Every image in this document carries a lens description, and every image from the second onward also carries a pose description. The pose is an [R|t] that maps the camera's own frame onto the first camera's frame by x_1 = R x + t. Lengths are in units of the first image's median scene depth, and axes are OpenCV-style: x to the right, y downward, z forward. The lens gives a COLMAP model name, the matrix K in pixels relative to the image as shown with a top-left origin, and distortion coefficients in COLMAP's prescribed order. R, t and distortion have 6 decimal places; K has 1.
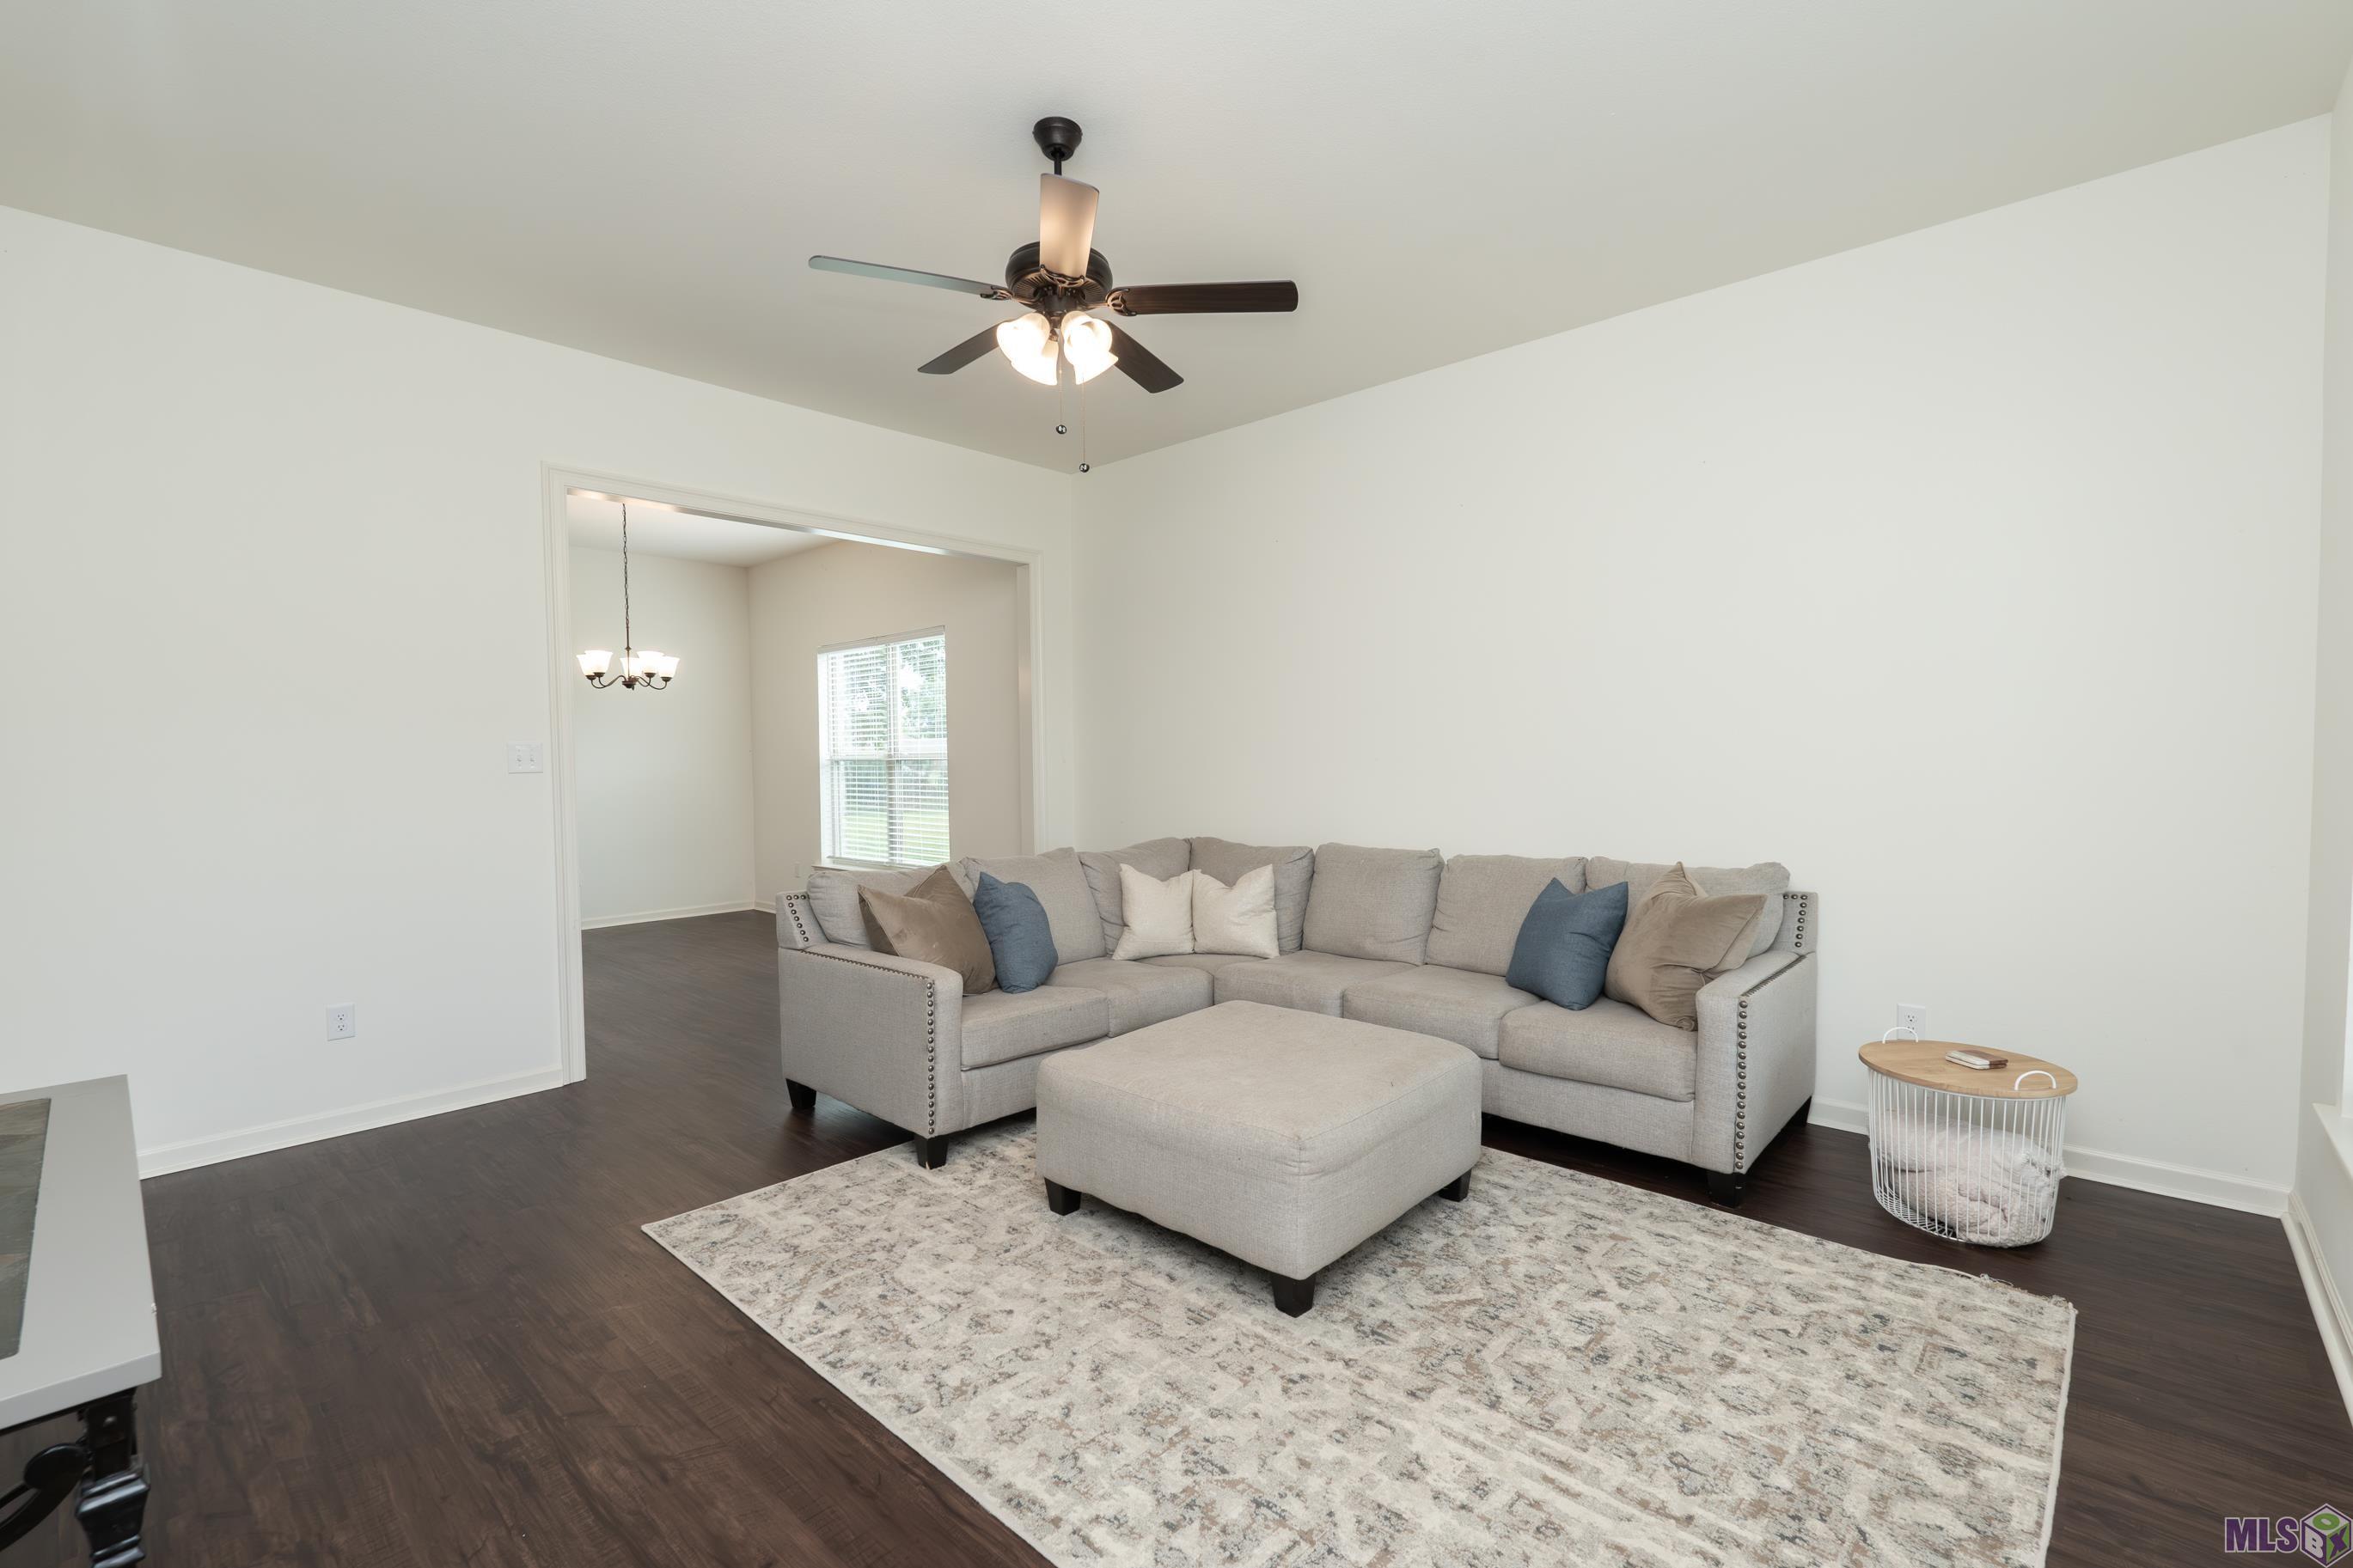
lens RADIAL K [[1031.5, 0, 1187.5], [0, 1031.5, 787.2], [0, 0, 1]] dist [-0.001856, 0.000003]
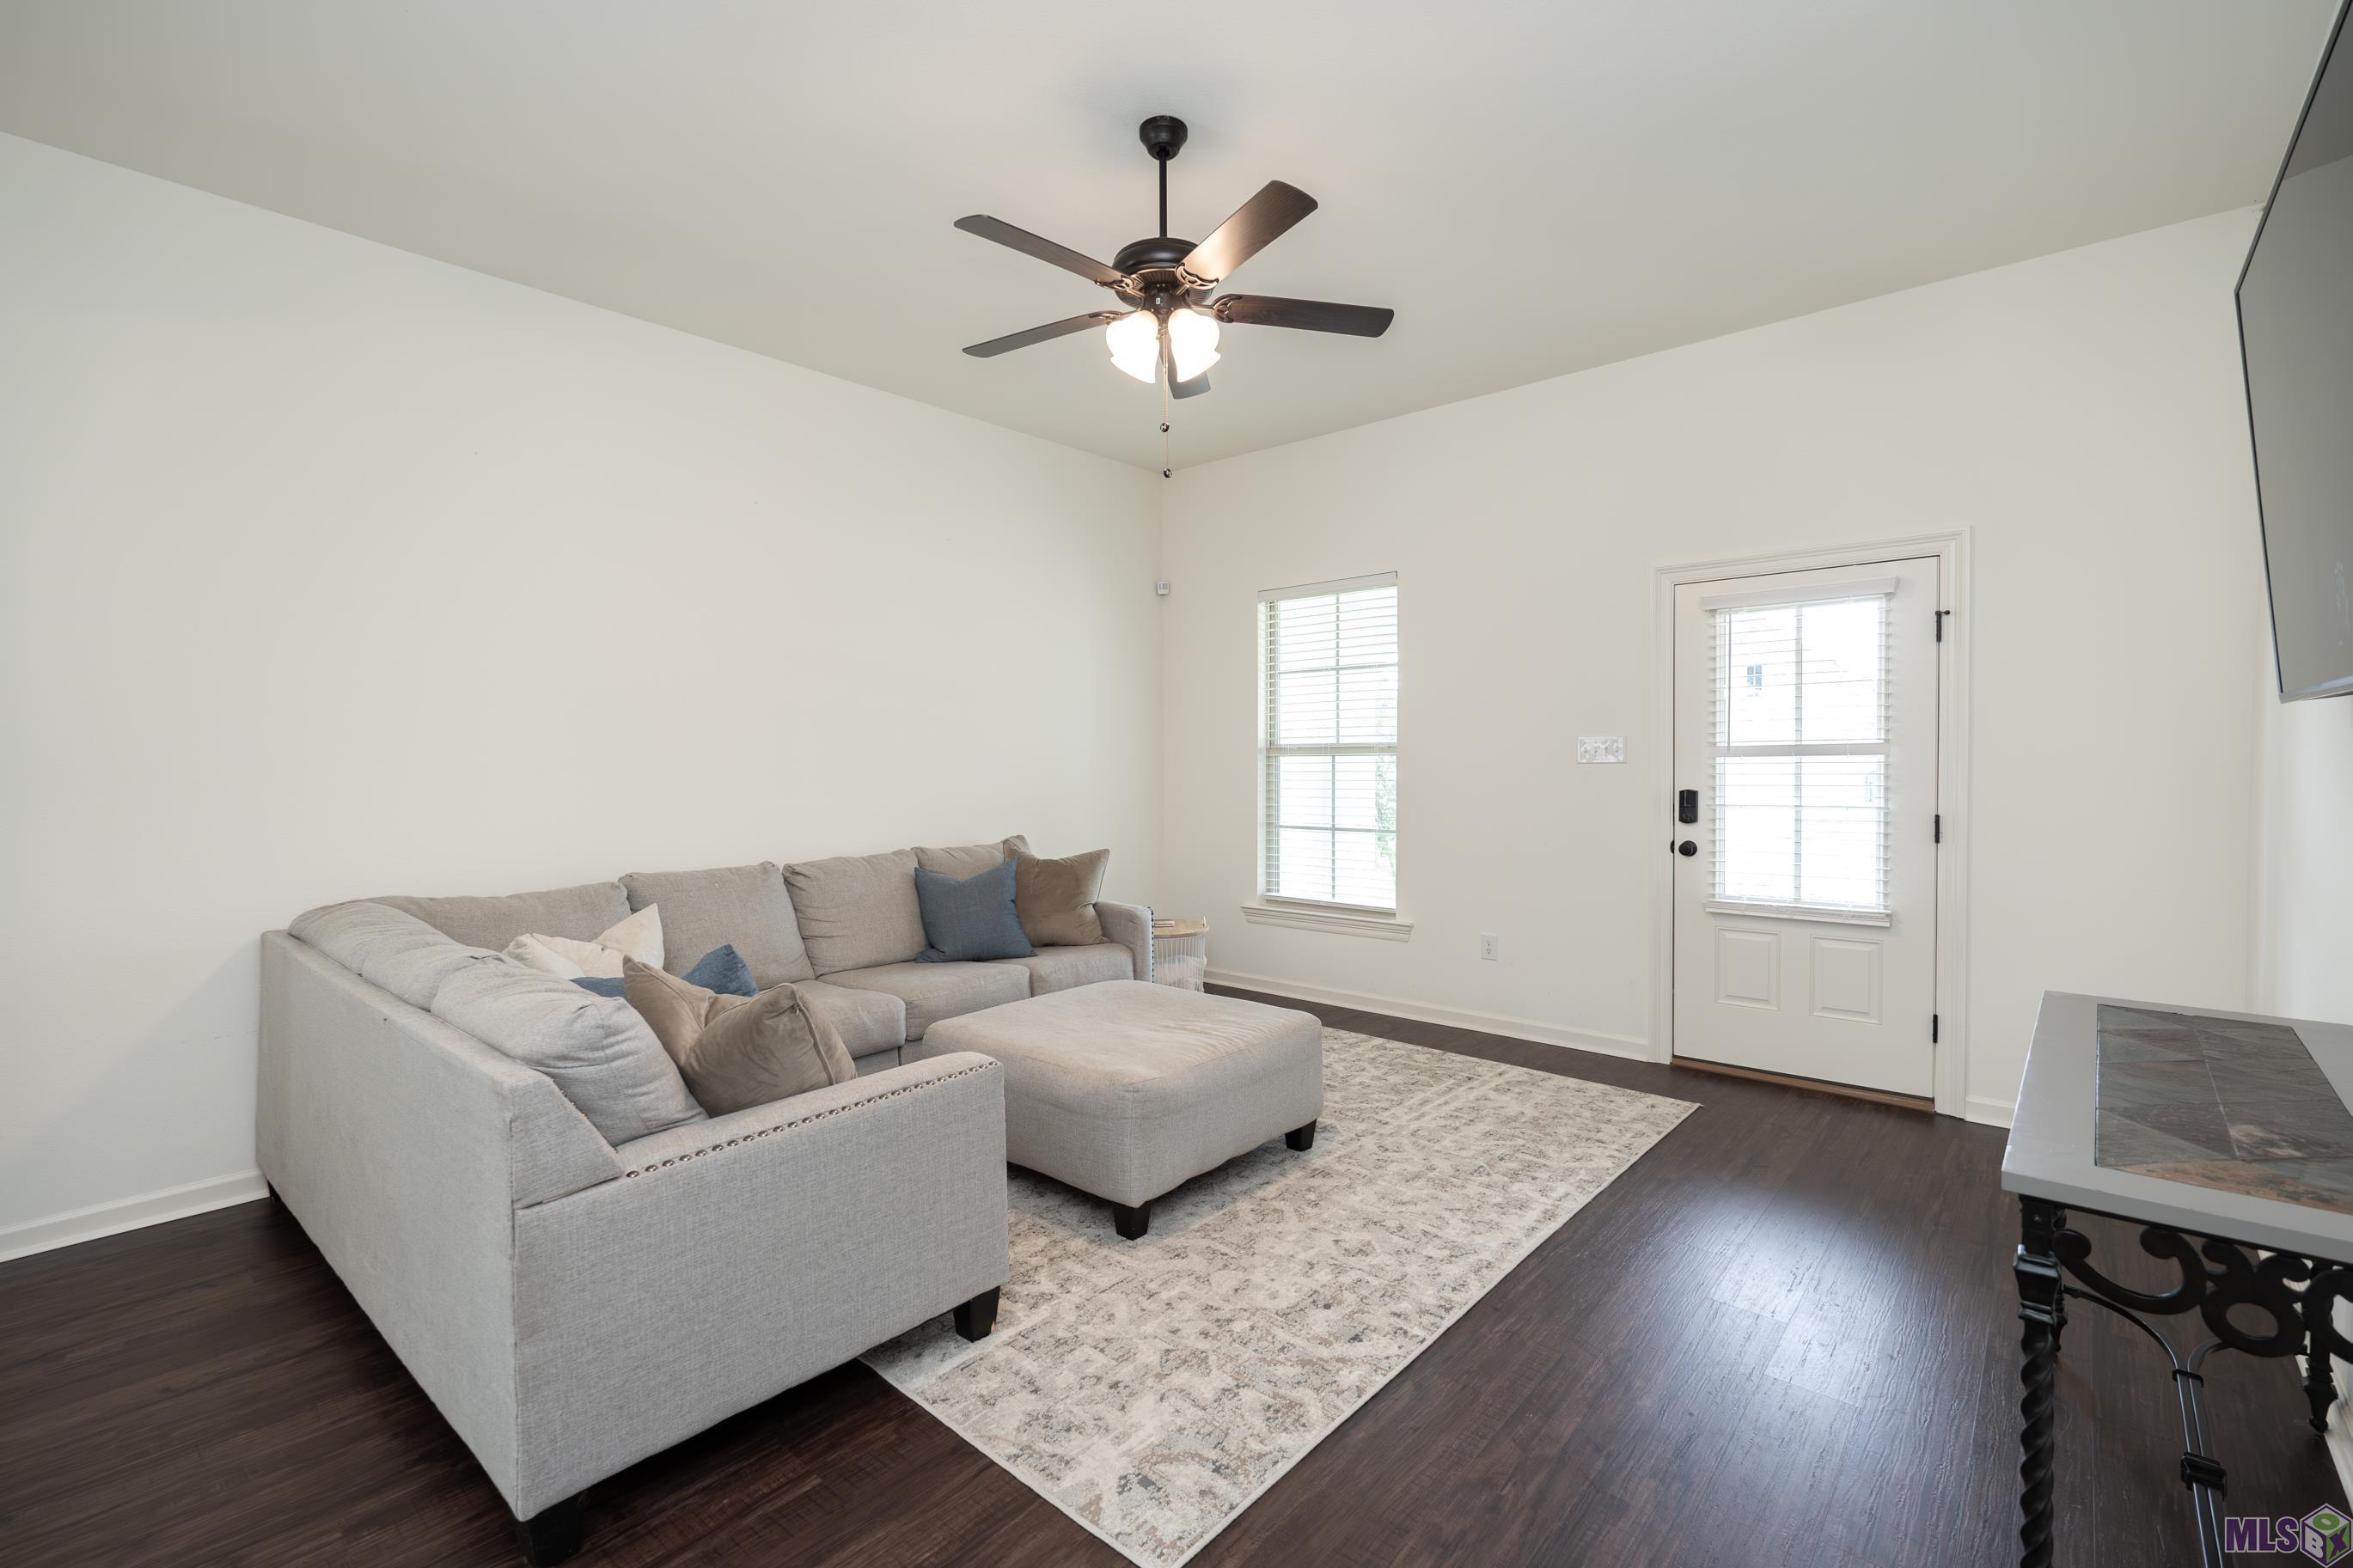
lens RADIAL K [[1031.5, 0, 1187.5], [0, 1031.5, 787.2], [0, 0, 1]] dist [-0.001856, 0.000003]
pose [[-0.030490, -0.015689, 0.999412, -1.342777], [0.036315, 0.999199, 0.016793, -0.013217], [-0.998875, 0.036806, -0.029895, 1.228616]]
